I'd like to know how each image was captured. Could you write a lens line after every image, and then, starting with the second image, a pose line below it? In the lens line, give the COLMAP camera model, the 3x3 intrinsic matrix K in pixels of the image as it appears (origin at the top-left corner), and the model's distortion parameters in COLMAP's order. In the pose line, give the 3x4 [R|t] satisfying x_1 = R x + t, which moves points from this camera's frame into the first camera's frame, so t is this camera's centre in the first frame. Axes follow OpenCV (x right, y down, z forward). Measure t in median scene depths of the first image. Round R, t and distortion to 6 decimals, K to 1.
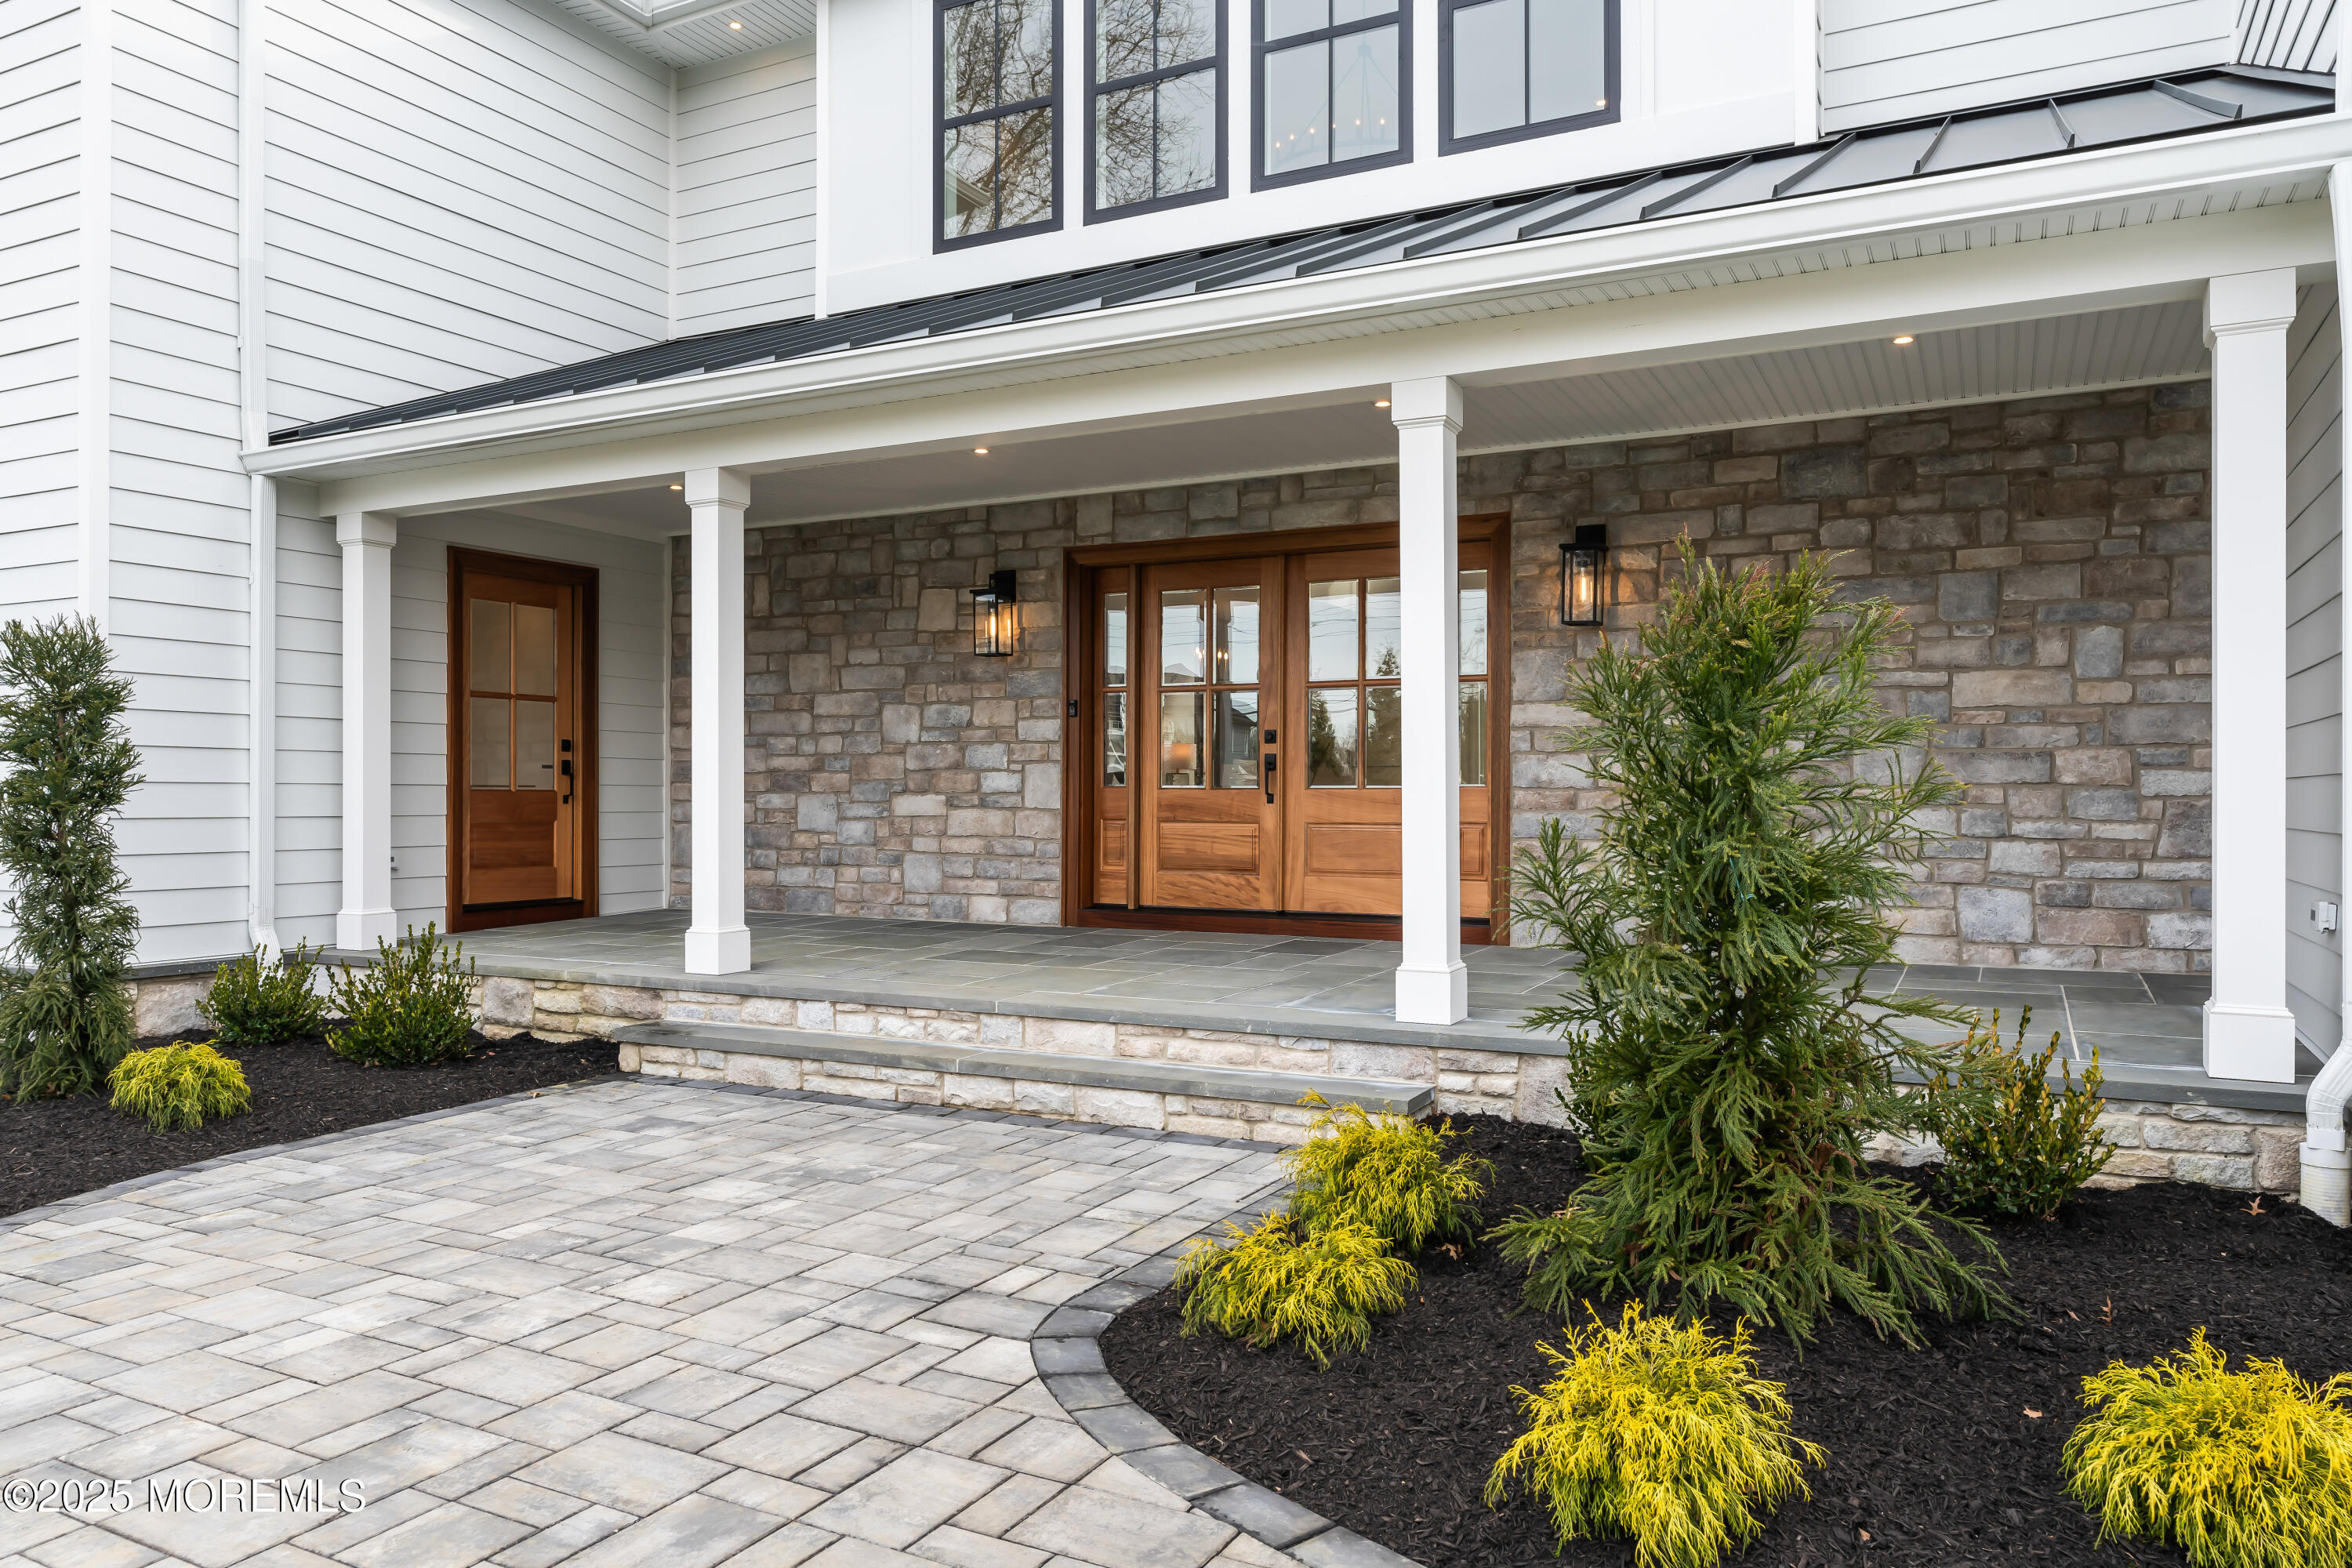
lens RADIAL K [[1602.4, 0, 1176.0], [0, 1602.4, 784.0], [0, 0, 1]] dist [0.005611, 0.001599]
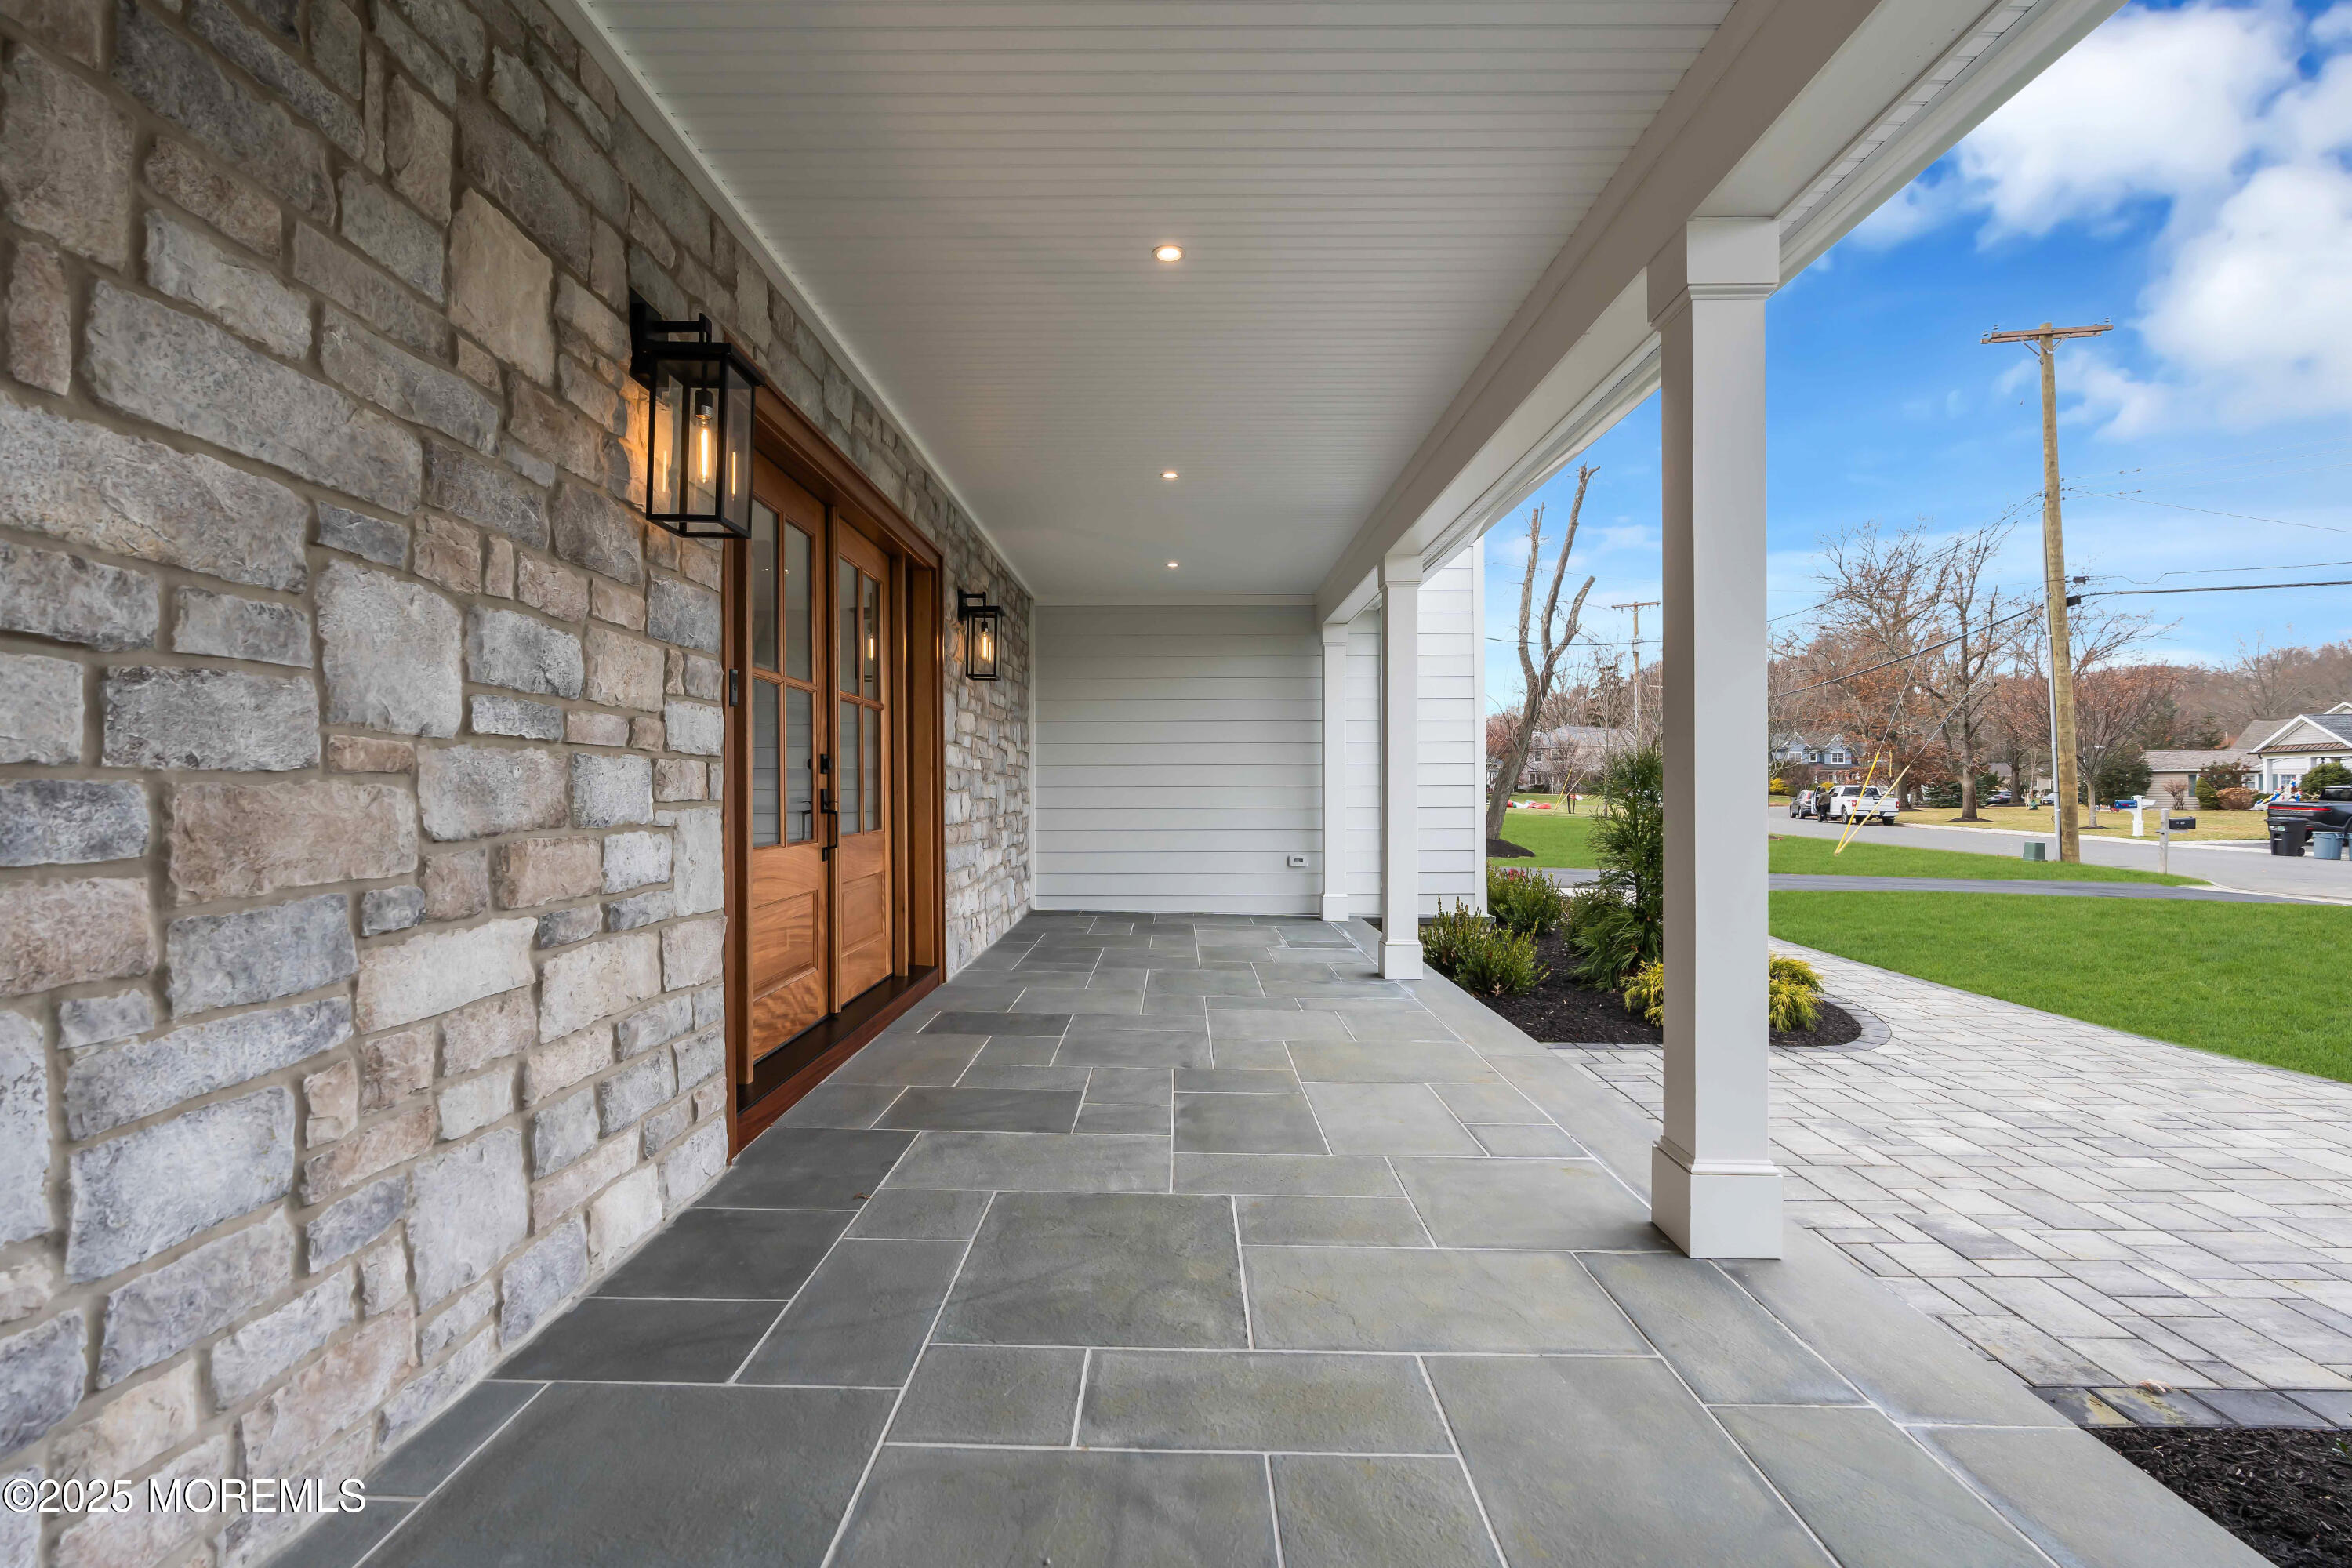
lens RADIAL K [[1061.9, 0, 1176.0], [0, 1061.9, 784.0], [0, 0, 1]] dist [-0.005442, 0.000953]
pose [[-0.463682, 0.004155, 0.885992, -0.425619], [-0.003394, 0.999973, -0.006465, -0.019363], [-0.885995, -0.006005, -0.463656, 1.105557]]
